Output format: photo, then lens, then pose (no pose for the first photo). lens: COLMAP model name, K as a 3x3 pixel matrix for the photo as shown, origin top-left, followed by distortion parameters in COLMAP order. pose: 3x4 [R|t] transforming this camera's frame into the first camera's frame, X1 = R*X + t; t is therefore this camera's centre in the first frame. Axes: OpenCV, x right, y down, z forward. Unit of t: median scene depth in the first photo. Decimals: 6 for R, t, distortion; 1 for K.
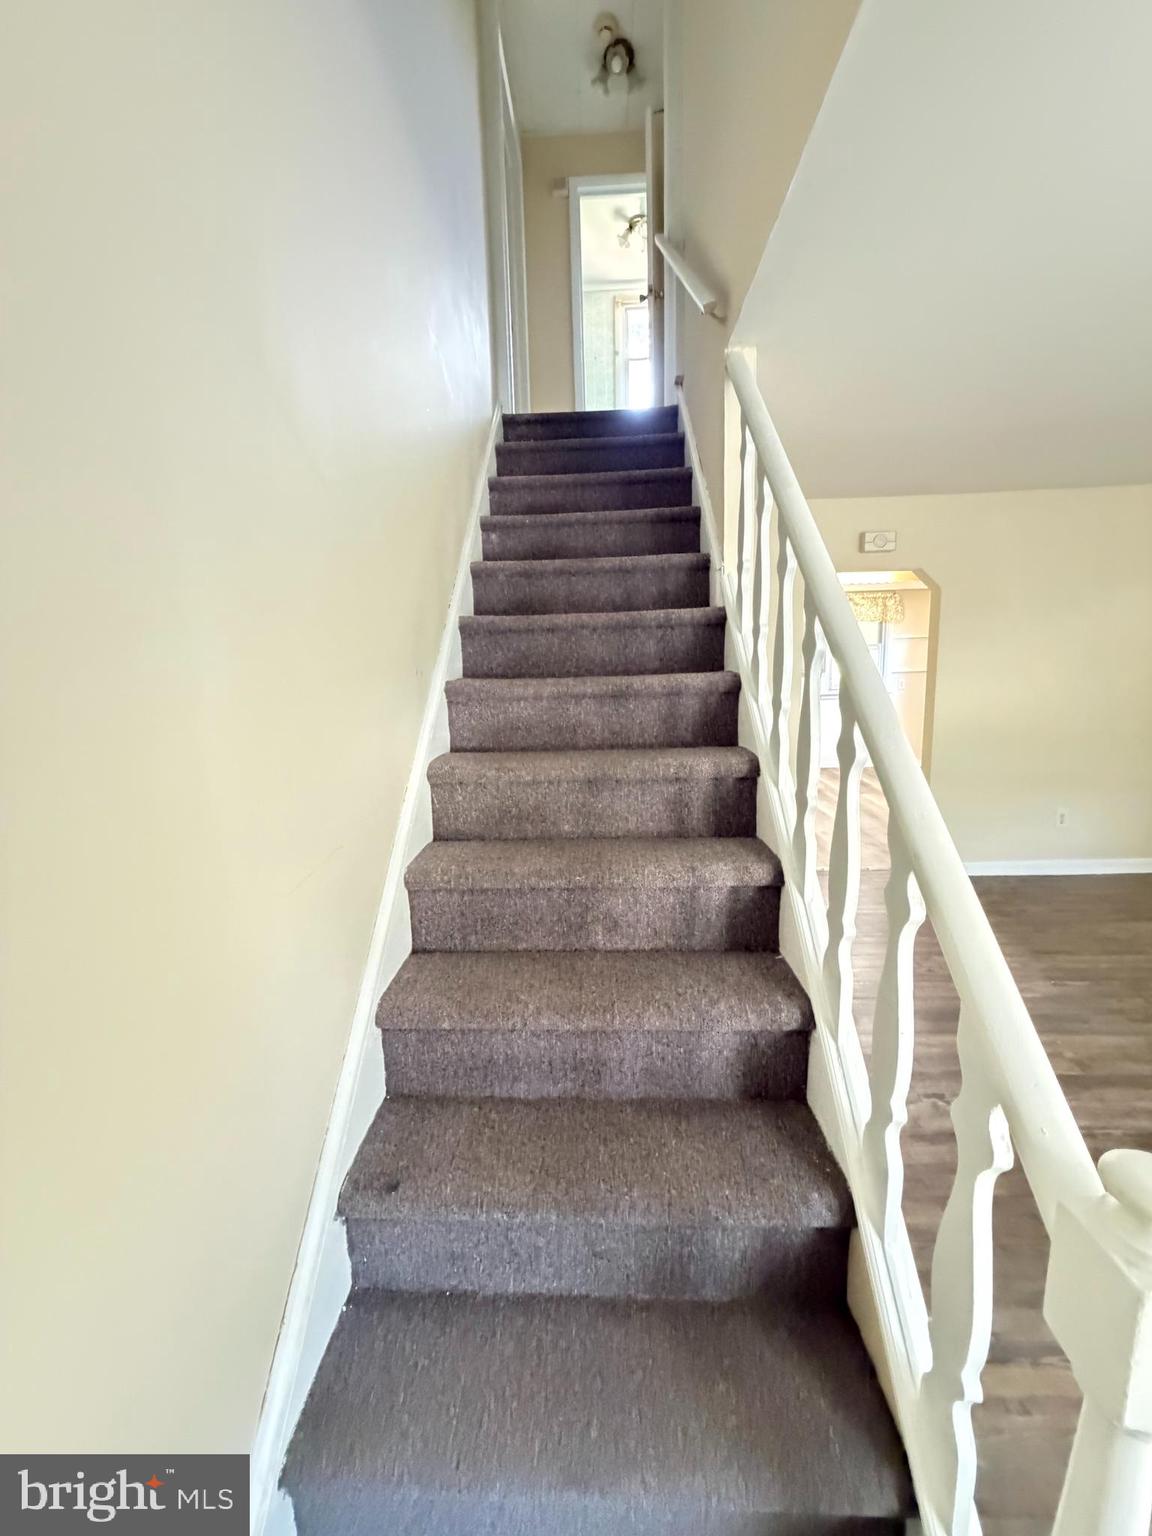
lens RADIAL K [[617.7, 0, 574.5], [0, 617.7, 763.7], [0, 0, 1]] dist [0.000328, 0.000009]
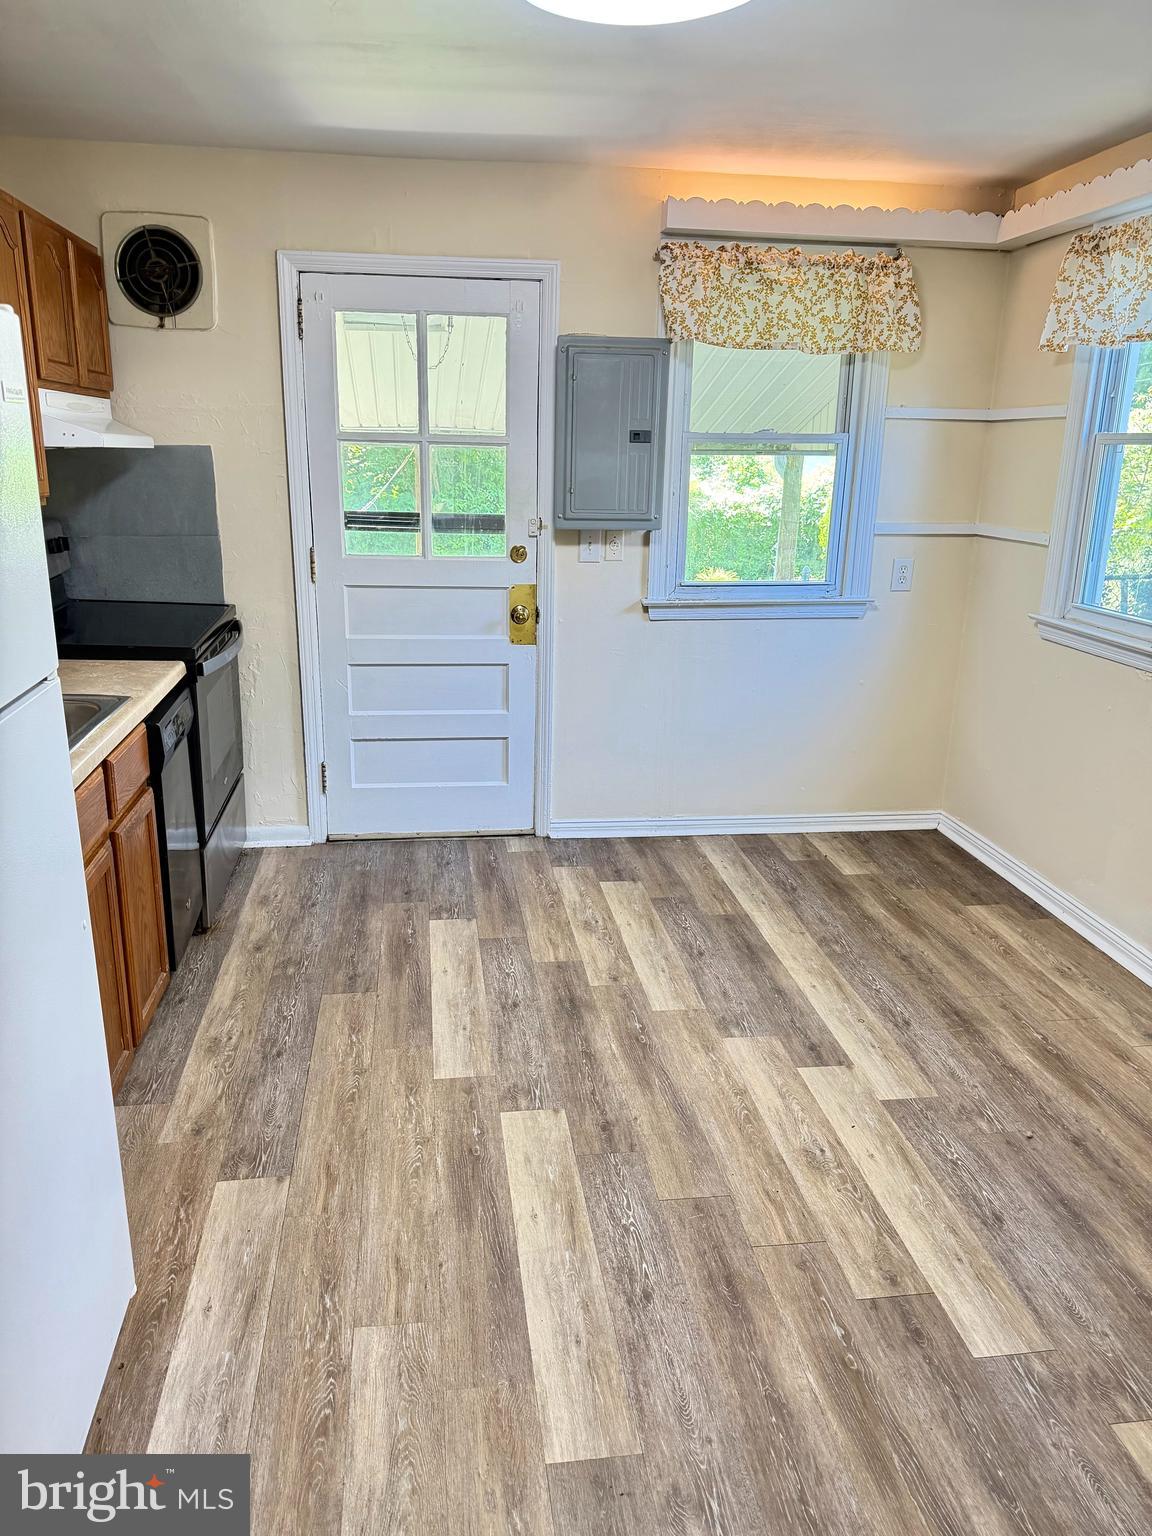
lens RADIAL K [[1088.9, 0, 579.8], [0, 1088.9, 761.3], [0, 0, 1]] dist [0.046124, -0.038400]
pose [[0.982298, -0.006368, 0.187218, 0.272731], [-0.014683, 0.993730, 0.110835, -0.094274], [-0.186750, -0.111622, 0.976046, 0.495509]]
